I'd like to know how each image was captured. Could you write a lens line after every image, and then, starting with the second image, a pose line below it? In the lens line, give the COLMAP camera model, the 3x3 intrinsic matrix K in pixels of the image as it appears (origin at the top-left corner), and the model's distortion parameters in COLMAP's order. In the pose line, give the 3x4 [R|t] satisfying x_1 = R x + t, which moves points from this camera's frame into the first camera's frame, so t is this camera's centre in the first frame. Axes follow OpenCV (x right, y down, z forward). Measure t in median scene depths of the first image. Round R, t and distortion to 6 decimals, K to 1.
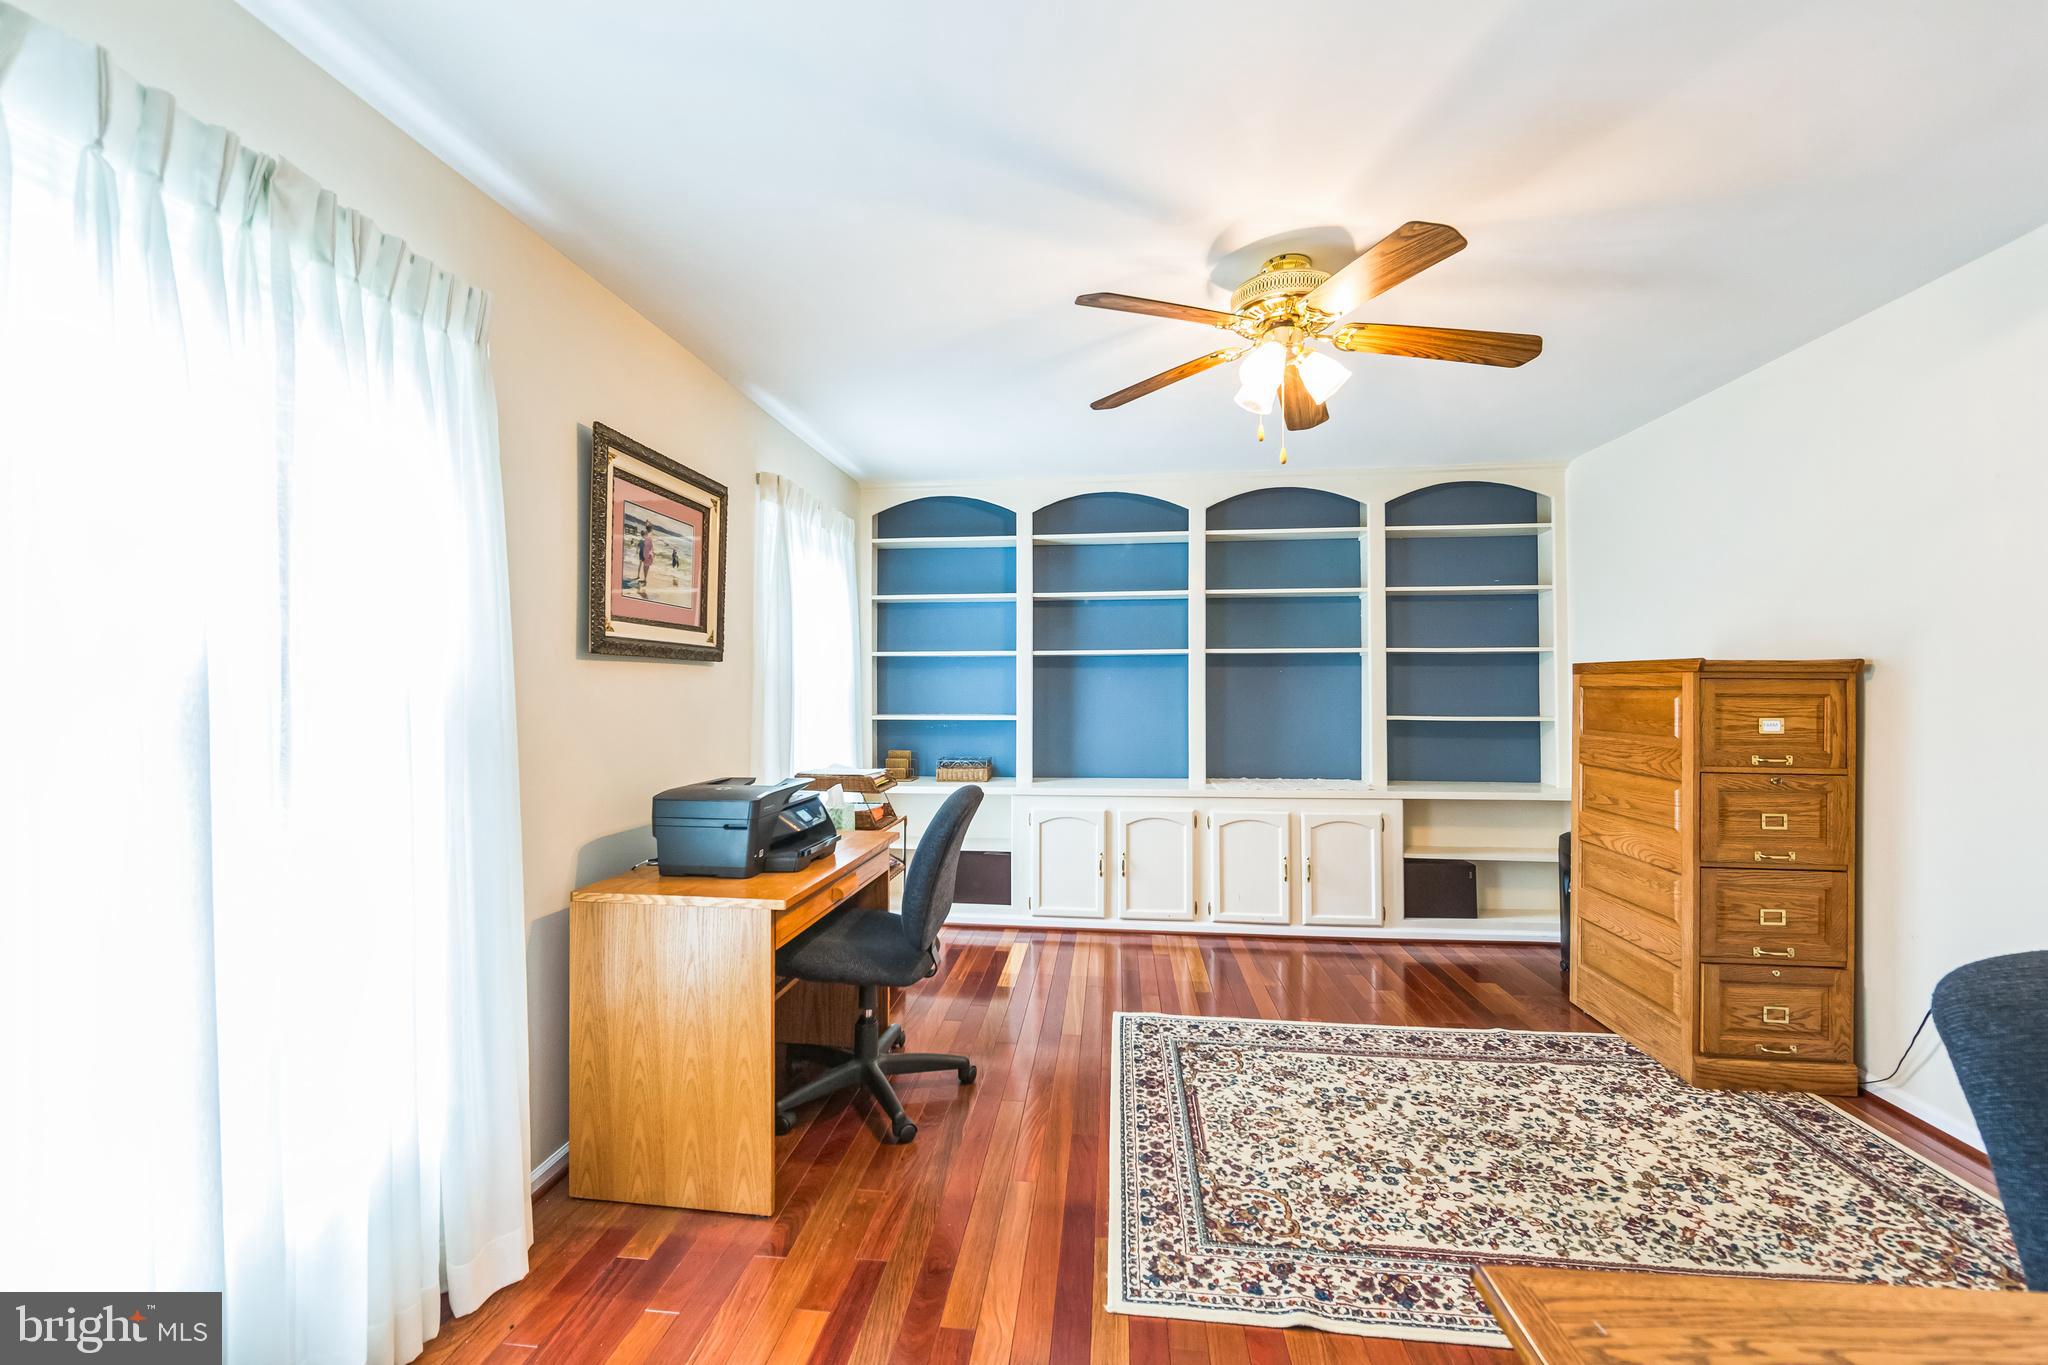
lens RADIAL K [[803.5, 0, 1026.5], [0, 803.5, 686.3], [0, 0, 1]] dist [-0.001219, -0.000648]
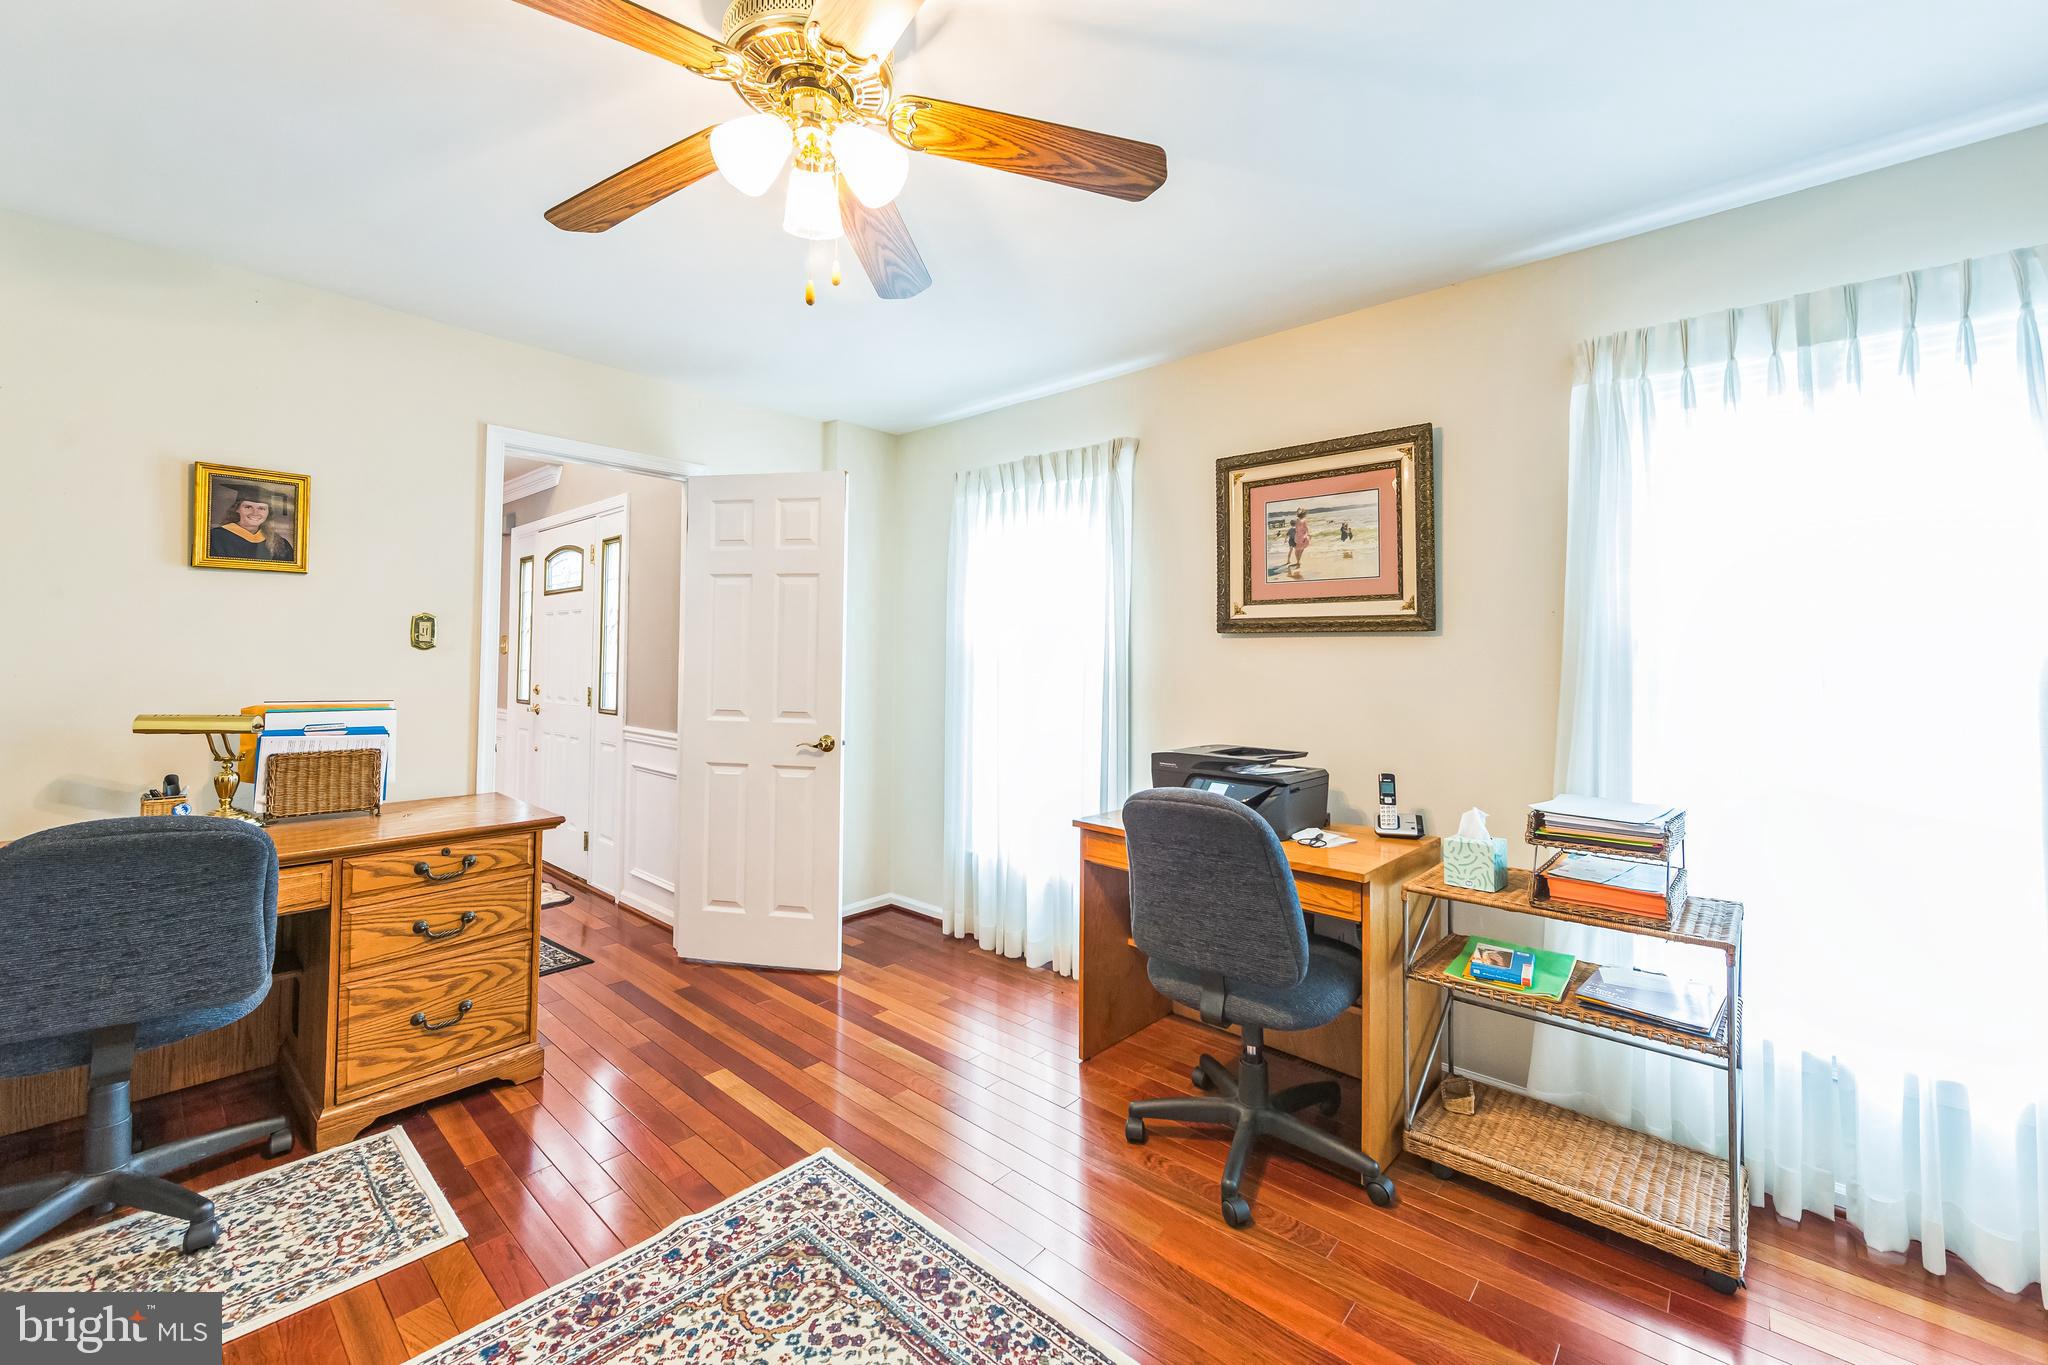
lens RADIAL K [[803.5, 0, 1021.5], [0, 803.5, 641.9], [0, 0, 1]] dist [-0.001219, -0.000648]
pose [[-0.574712, -0.018041, -0.818157, 0.846062], [-0.007150, 0.999830, -0.017024, -0.001620], [0.818324, -0.003935, -0.574743, 1.716928]]
